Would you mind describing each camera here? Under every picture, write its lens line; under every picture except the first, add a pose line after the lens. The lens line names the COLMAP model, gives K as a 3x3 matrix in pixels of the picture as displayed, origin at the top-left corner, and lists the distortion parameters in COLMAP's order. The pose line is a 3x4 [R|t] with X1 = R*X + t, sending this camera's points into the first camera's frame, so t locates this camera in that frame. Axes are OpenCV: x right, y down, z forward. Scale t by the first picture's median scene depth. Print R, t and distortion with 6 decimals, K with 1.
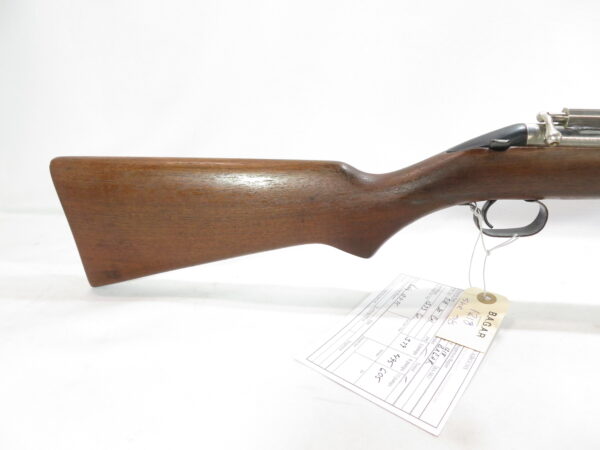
lens RADIAL K [[466.6, 0, 300.0], [0, 466.6, 225.0], [0, 0, 1]] dist [0.000407, -0.000656]
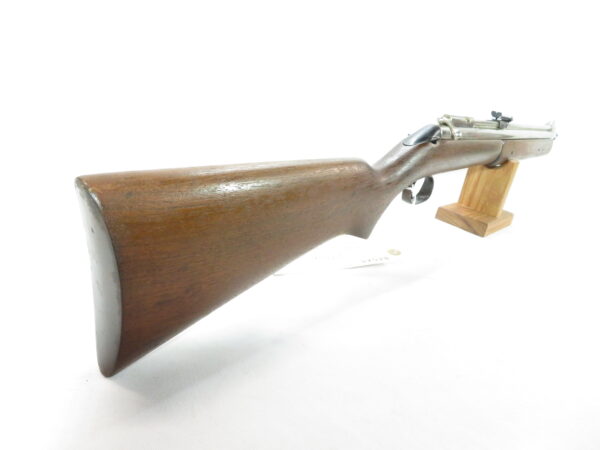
lens RADIAL K [[466.6, 0, 300.0], [0, 466.6, 225.0], [0, 0, 1]] dist [0.000407, -0.000656]
pose [[0.584381, -0.171888, 0.793066, -0.860259], [0.175295, 0.980973, 0.083446, -0.093553], [-0.792319, 0.090256, 0.603393, 0.453171]]
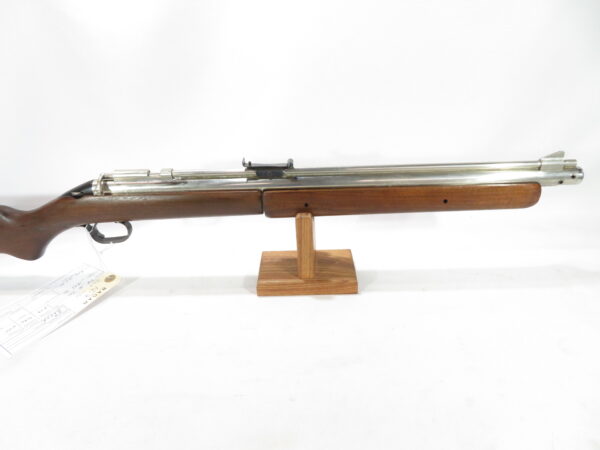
lens RADIAL K [[466.6, 0, 300.0], [0, 466.6, 225.0], [0, 0, 1]] dist [0.000407, -0.000656]
pose [[0.997177, -0.065924, 0.035940, 1.033319], [0.061480, 0.991667, 0.113211, -0.180207], [-0.043104, -0.110682, 0.992921, -0.664829]]
